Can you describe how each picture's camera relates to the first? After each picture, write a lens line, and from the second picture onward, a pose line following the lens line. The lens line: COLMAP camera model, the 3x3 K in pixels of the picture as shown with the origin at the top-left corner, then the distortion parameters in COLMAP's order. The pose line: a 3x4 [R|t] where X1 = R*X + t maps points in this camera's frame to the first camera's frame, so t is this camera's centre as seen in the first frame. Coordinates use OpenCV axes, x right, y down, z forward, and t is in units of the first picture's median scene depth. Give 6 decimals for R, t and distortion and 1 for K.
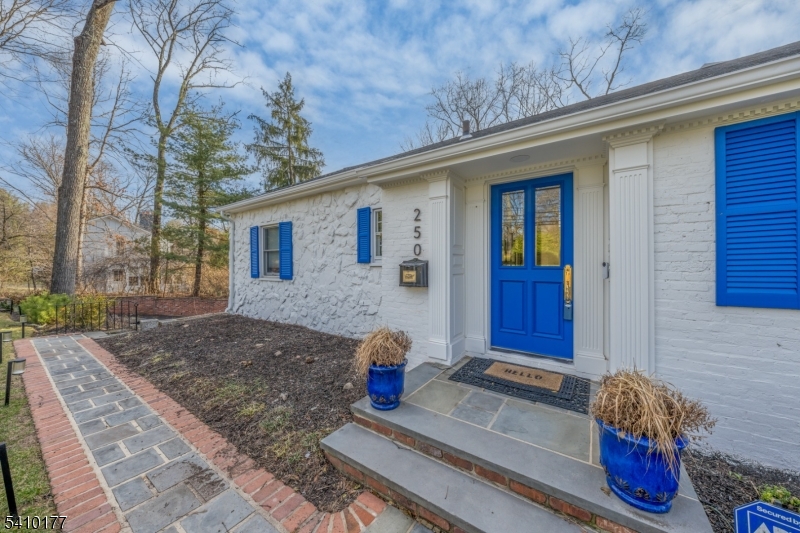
lens RADIAL K [[282.1, 0, 397.7], [0, 282.1, 264.2], [0, 0, 1]] dist [-0.000459, -0.000011]
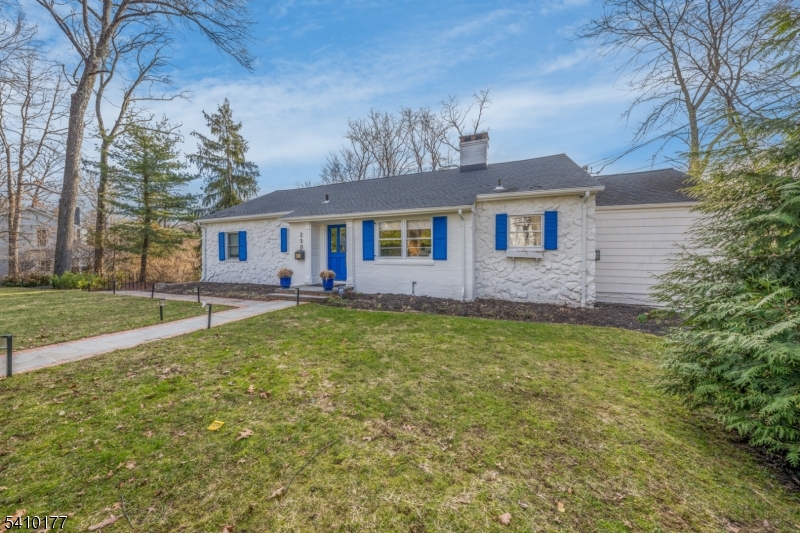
lens RADIAL K [[304.6, 0, 413.6], [0, 304.6, 261.2], [0, 0, 1]] dist [0.000622, 0.000067]
pose [[0.974055, -0.002990, 0.226292, 0.104810], [0.000675, 0.999947, 0.010310, 0.014005], [-0.226311, -0.009890, 0.974005, -0.498578]]
